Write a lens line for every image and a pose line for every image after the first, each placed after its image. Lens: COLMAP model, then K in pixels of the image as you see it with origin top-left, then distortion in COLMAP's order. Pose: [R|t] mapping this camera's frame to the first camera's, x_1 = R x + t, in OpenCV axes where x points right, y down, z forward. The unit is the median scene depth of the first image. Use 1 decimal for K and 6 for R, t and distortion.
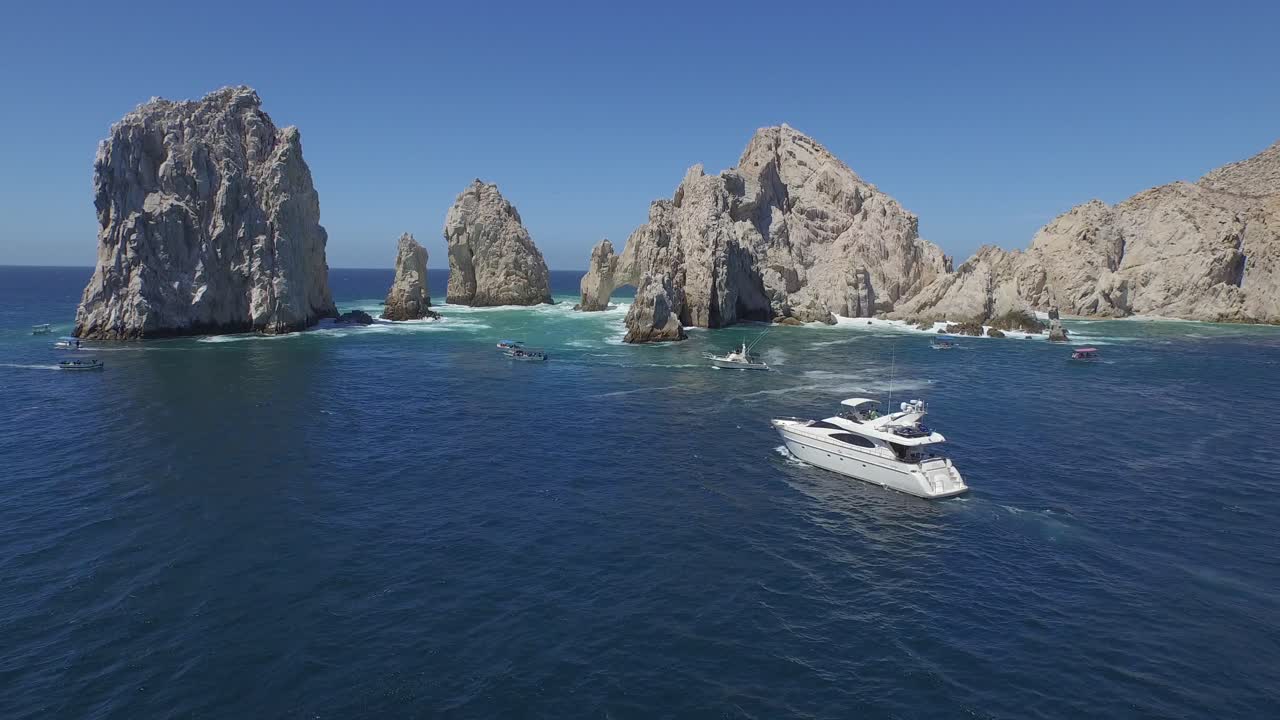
lens RADIAL K [[767.2, 0, 640.0], [0, 767.2, 360.0], [0, 0, 1]] dist [-0.126507, 0.086507]
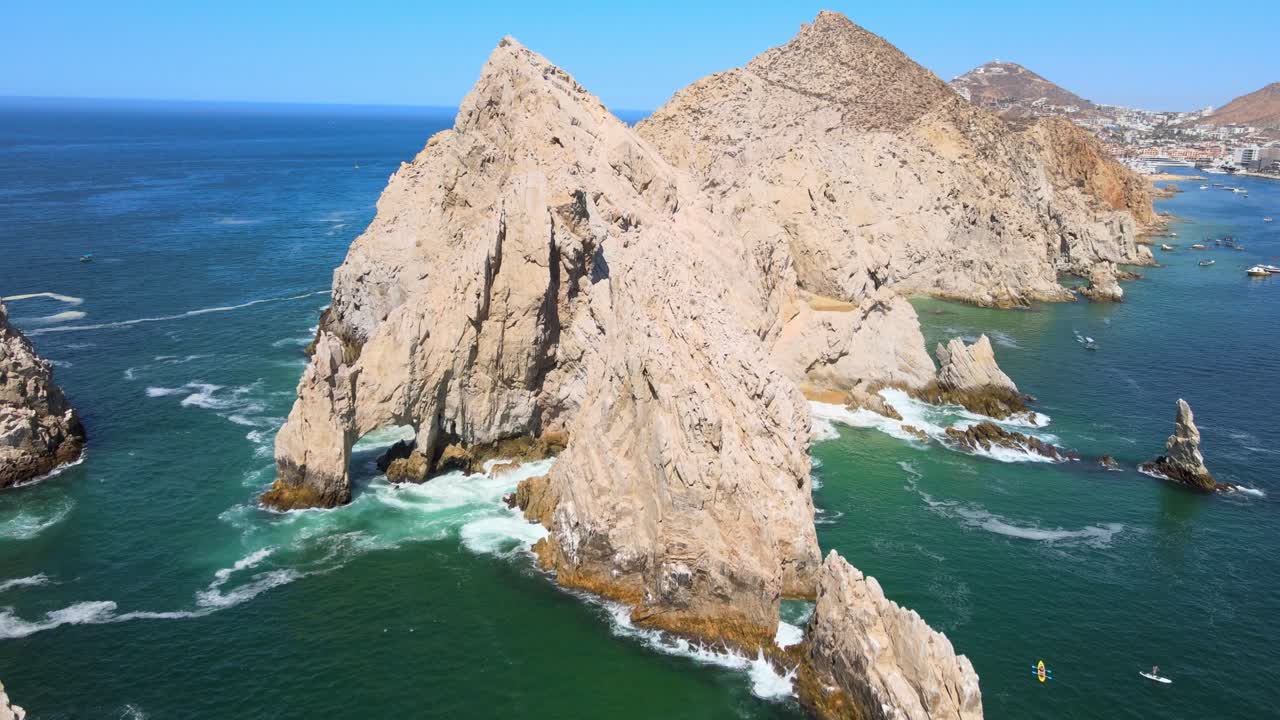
lens RADIAL K [[931.4, 0, 639.2], [0, 931.4, 337.9], [0, 0, 1]] dist [-0.011776, 0.043355]
pose [[0.735465, -0.162473, 0.657795, -0.253954], [0.072786, 0.984152, 0.161702, -0.218301], [-0.673642, -0.071048, 0.735635, 0.452884]]
